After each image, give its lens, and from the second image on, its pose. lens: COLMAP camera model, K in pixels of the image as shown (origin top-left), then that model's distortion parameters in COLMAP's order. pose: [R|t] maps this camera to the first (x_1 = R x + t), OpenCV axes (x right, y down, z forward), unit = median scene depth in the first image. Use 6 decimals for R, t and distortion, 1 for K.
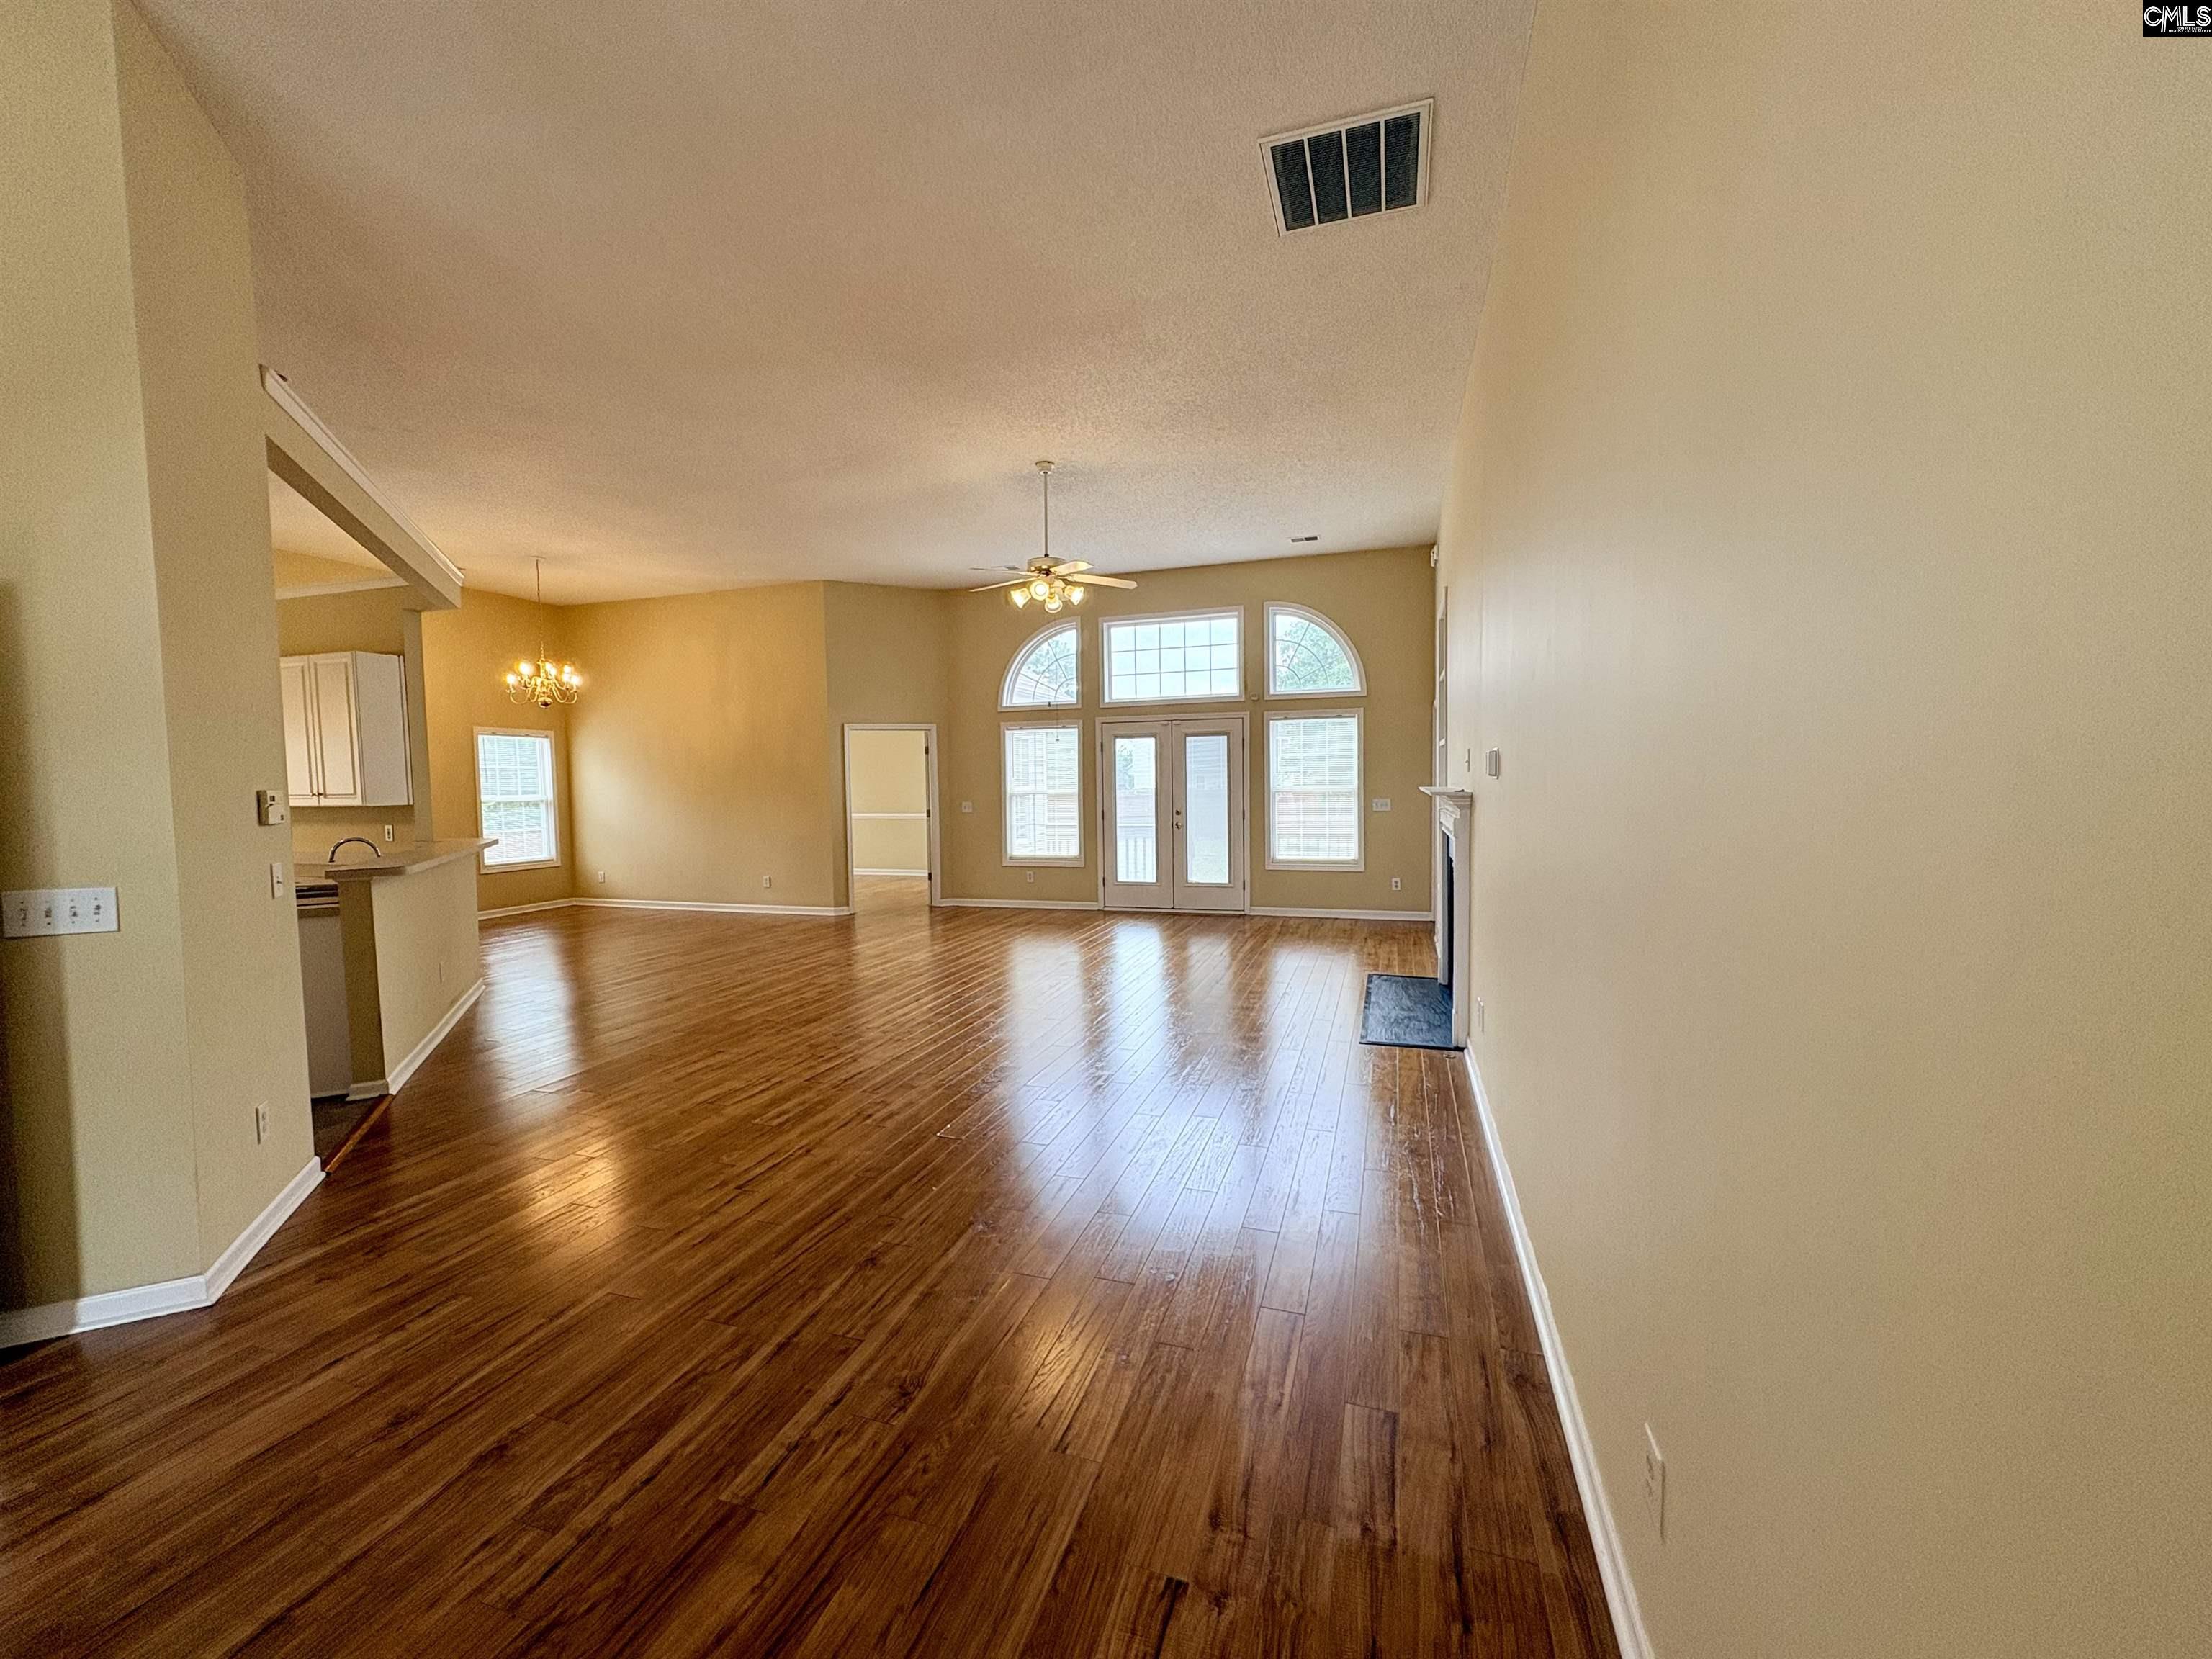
lens RADIAL K [[881.9, 0, 1098.5], [0, 881.9, 827.9], [0, 0, 1]] dist [-0.001421, 0.000782]
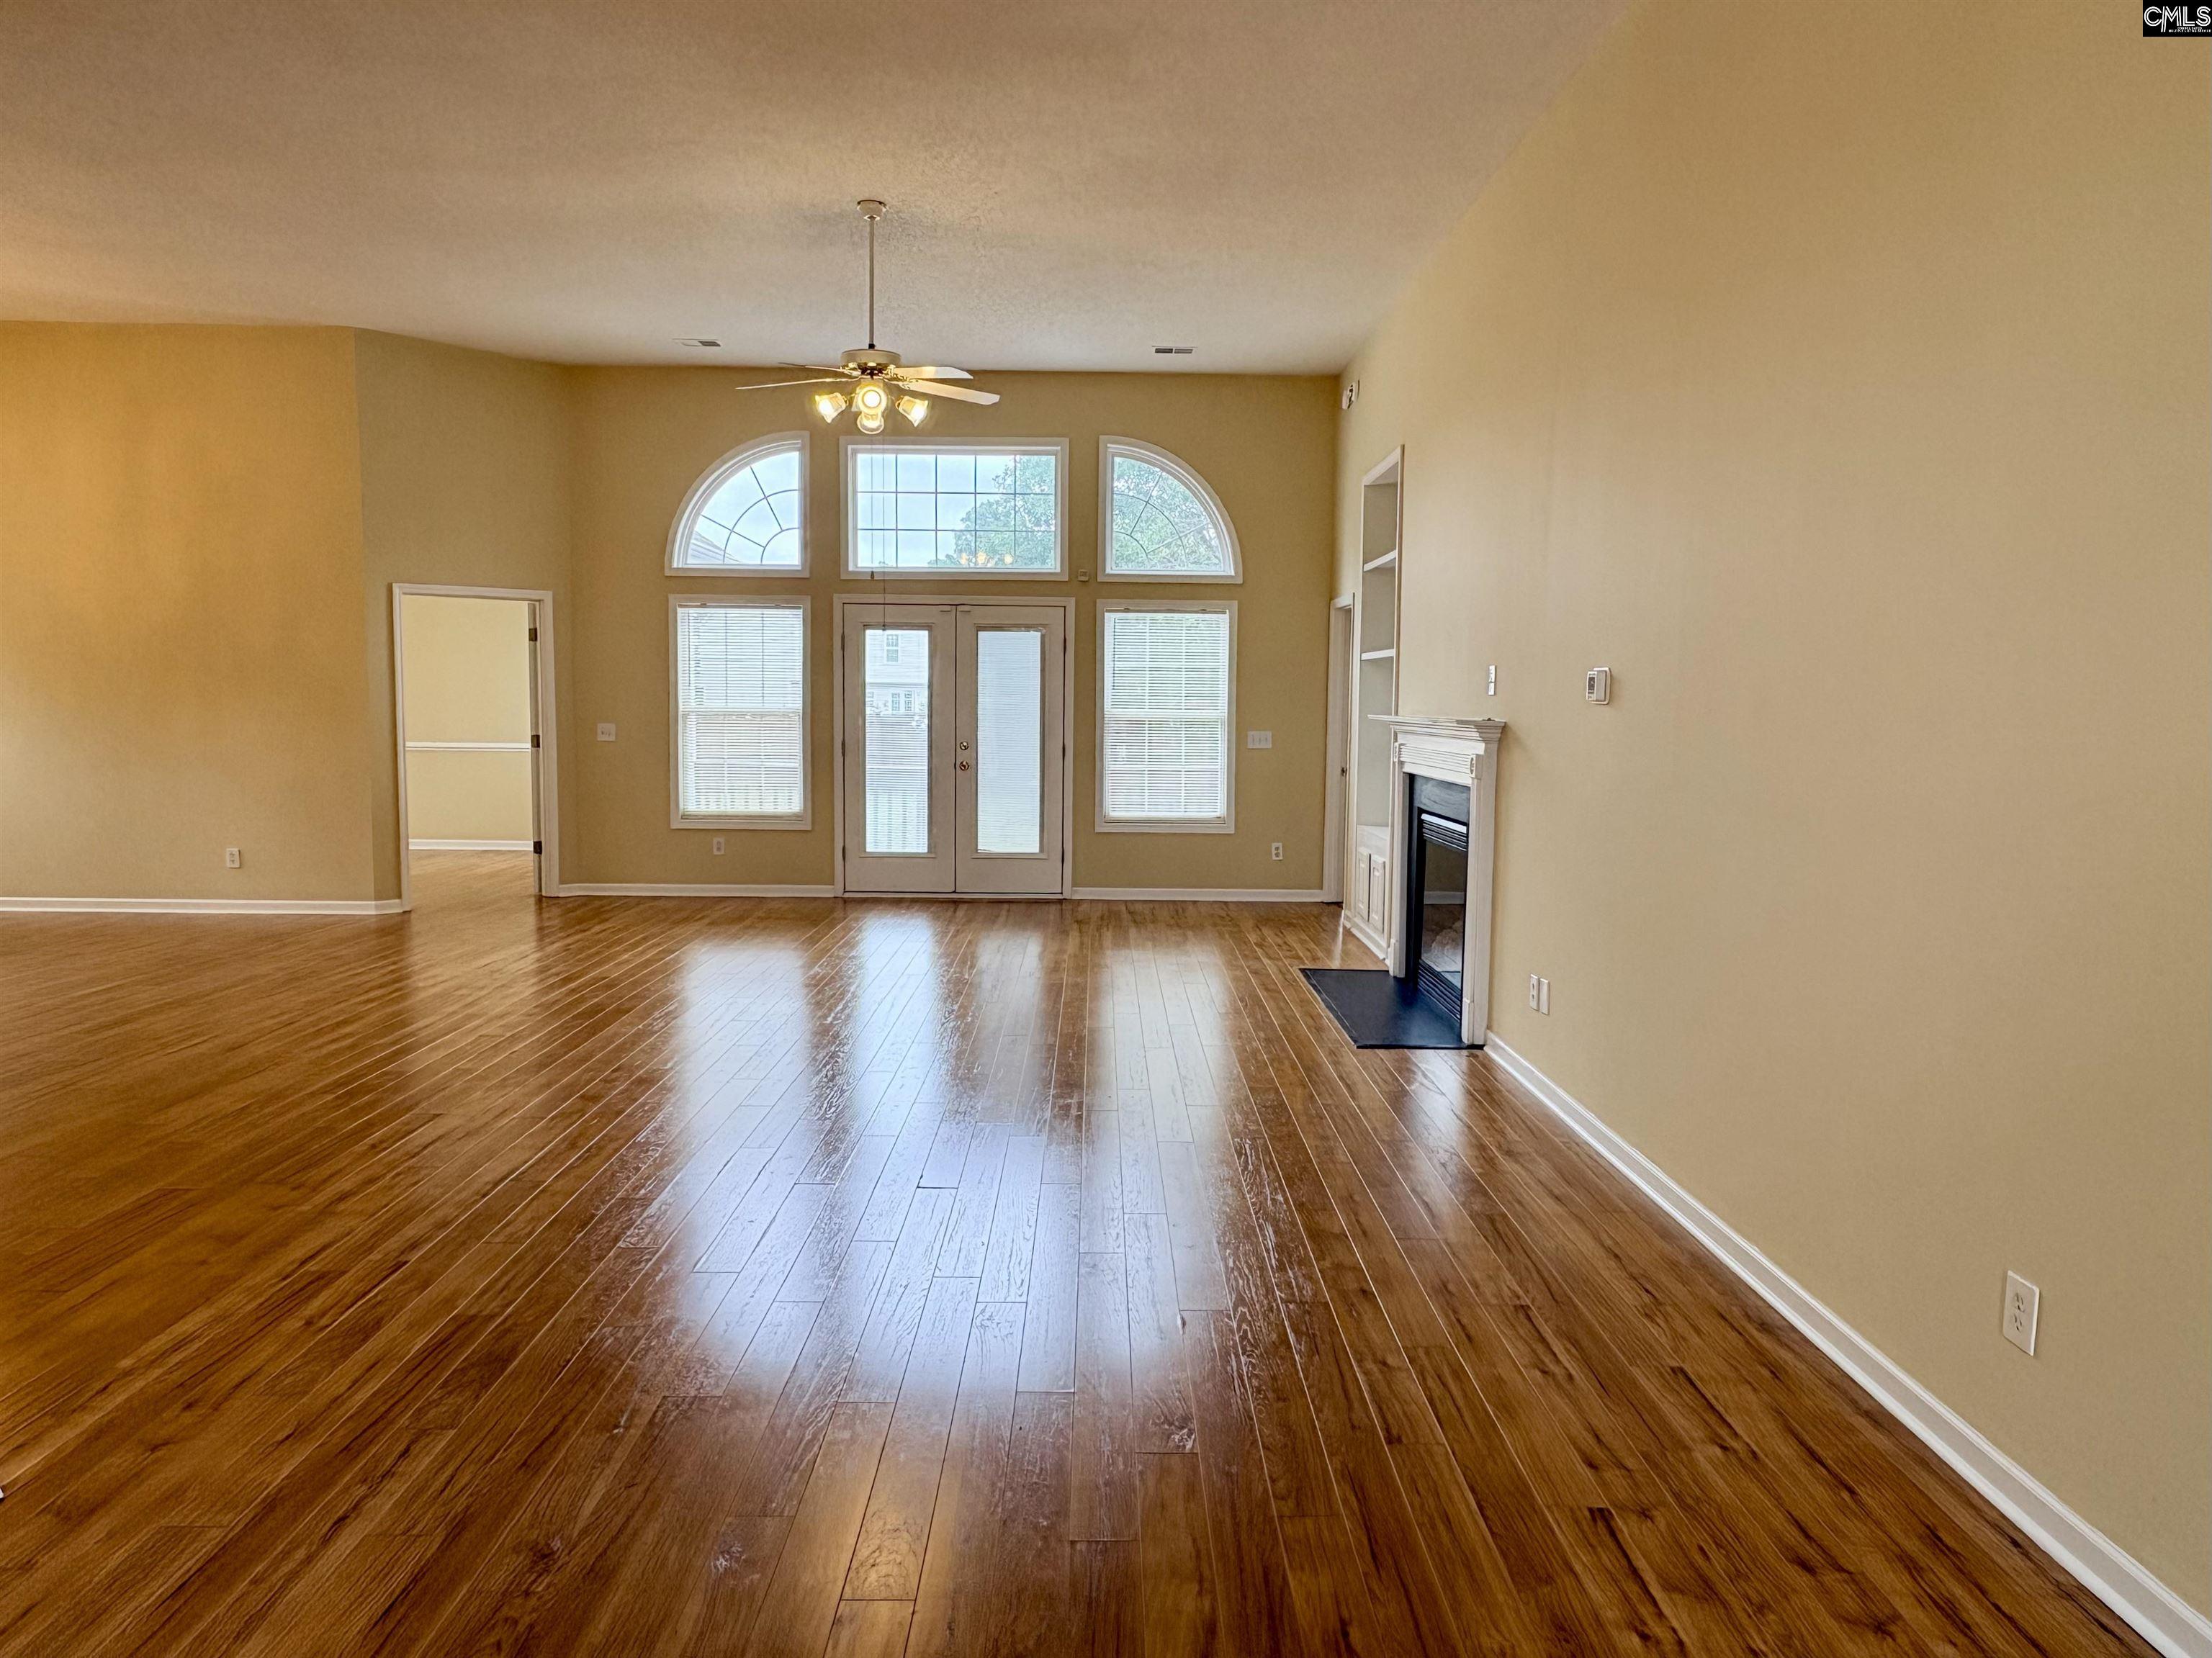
lens RADIAL K [[1443.9, 0, 1112.8], [0, 1443.9, 829.7], [0, 0, 1]] dist [-0.003215, 0.001539]
pose [[0.944258, -0.002824, 0.329193, -0.164325], [-0.008725, 0.999397, 0.033599, 0.007964], [-0.329089, -0.034598, 0.943665, -0.054751]]
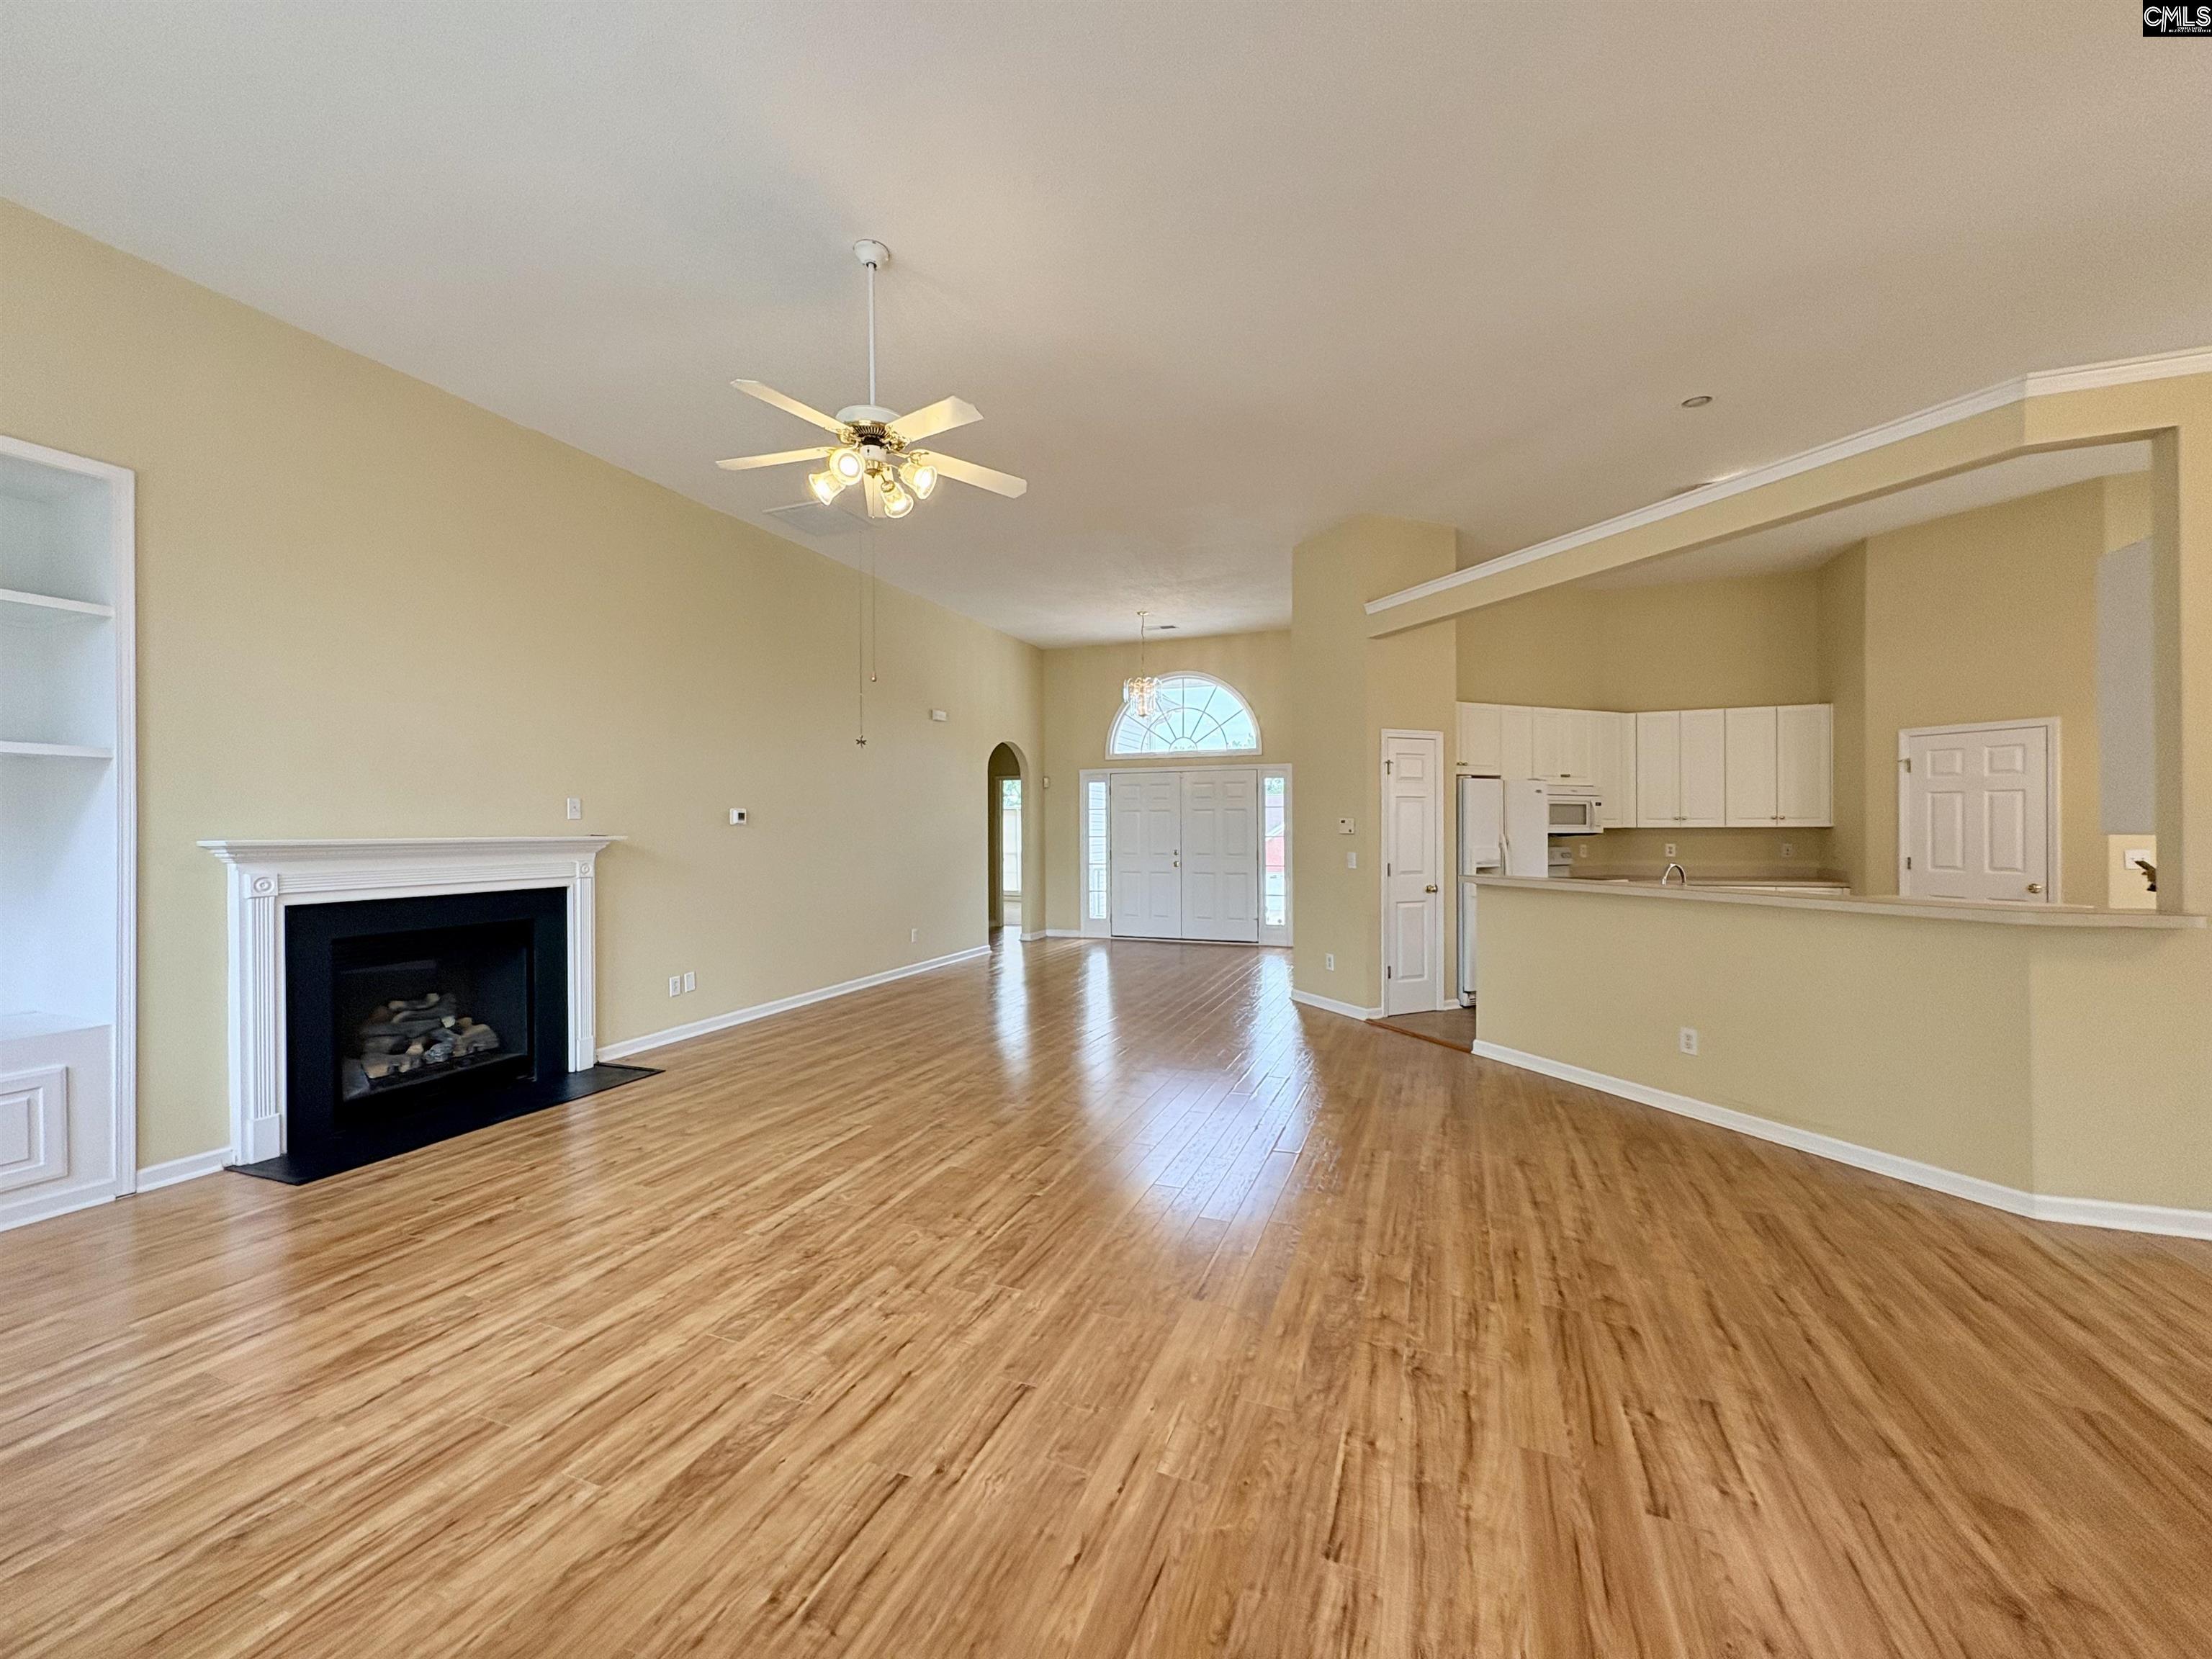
lens RADIAL K [[881.9, 0, 1106.4], [0, 881.9, 825.3], [0, 0, 1]] dist [-0.001421, 0.000782]
pose [[-0.998789, 0.020766, 0.044598, -0.152919], [0.023038, 0.998430, 0.051054, -0.049322], [-0.043467, 0.052020, -0.997700, 1.055682]]
